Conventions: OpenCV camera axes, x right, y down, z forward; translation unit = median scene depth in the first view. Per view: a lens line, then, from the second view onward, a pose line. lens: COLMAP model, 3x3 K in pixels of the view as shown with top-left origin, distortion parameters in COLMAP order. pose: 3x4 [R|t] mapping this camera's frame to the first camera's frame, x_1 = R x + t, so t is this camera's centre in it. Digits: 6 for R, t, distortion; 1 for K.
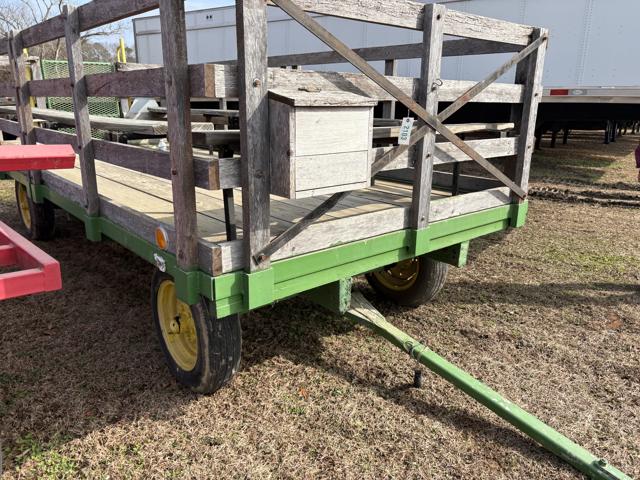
lens RADIAL K [[483.2, 0, 319.3], [0, 483.2, 228.9], [0, 0, 1]] dist [0.044213, -0.041520]
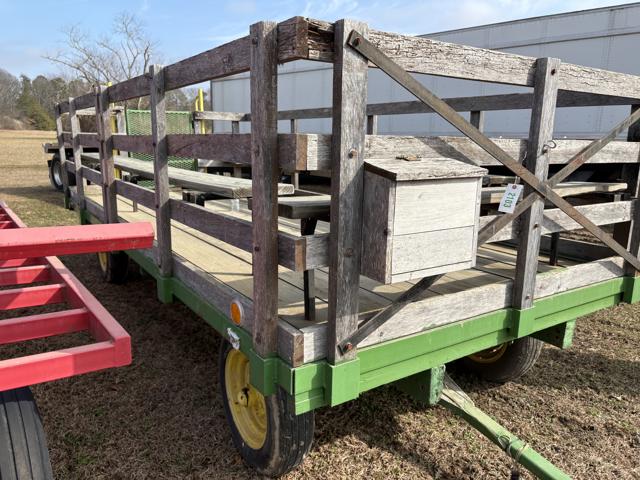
lens RADIAL K [[488.3, 0, 320.0], [0, 488.3, 240.0], [0, 0, 1]] dist [0.044160, -0.039694]
pose [[0.991661, 0.029267, -0.125510, -0.044565], [-0.037041, 0.997507, -0.060064, -0.054456], [0.123439, 0.064212, 0.990272, 0.073715]]
